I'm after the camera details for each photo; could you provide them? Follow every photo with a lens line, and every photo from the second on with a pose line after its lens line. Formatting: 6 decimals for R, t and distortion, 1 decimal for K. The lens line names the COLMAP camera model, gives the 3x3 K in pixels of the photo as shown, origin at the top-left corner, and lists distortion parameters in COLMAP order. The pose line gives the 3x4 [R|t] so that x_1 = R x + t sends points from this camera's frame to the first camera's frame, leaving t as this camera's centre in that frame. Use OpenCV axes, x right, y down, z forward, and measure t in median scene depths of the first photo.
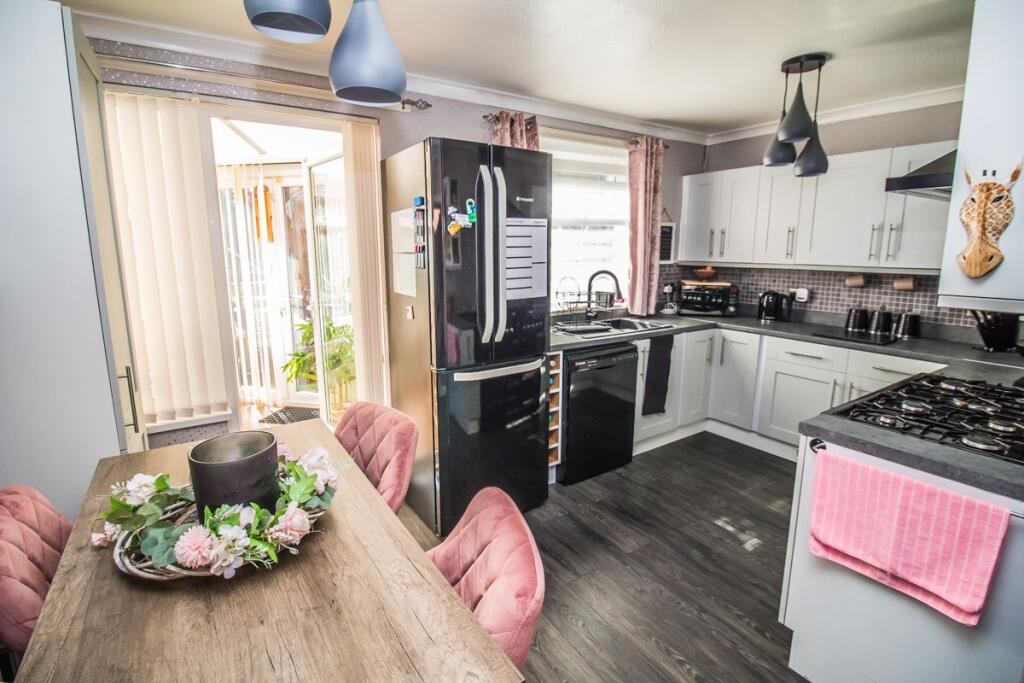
lens RADIAL K [[478.7, 0, 497.7], [0, 478.7, 326.5], [0, 0, 1]] dist [0.000319, -0.016511]
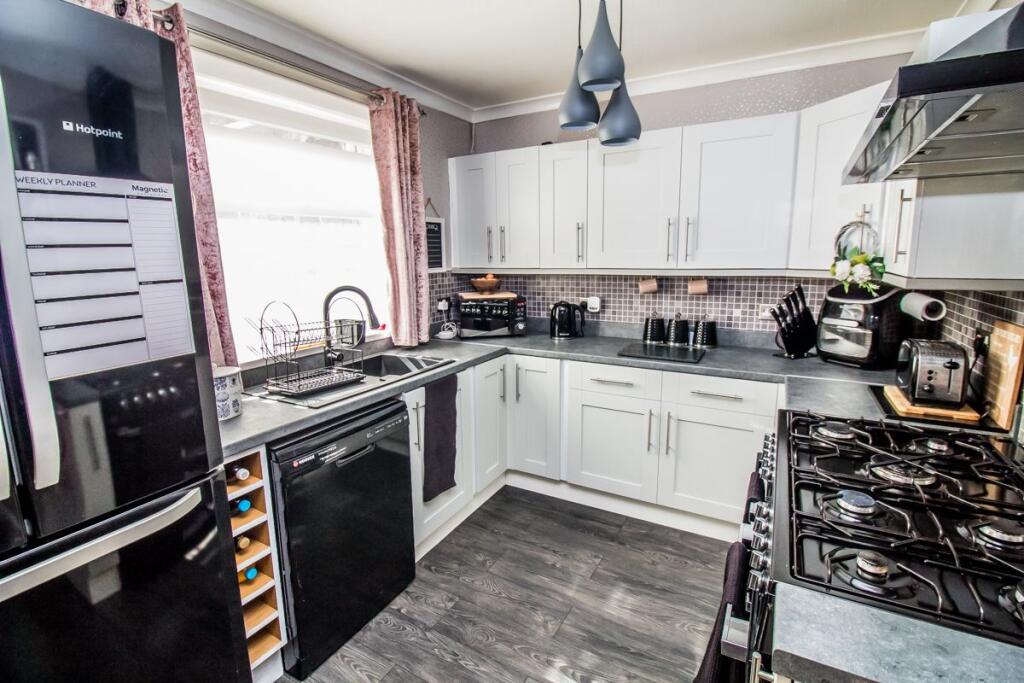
lens RADIAL K [[482.3, 0, 512.0], [0, 482.3, 341.5], [0, 0, 1]] dist [0.000046, 0.000016]
pose [[0.884702, -0.095596, 0.456250, 0.113424], [0.089880, 0.995363, 0.034269, -0.043776], [-0.457411, 0.010690, 0.889191, 0.311674]]
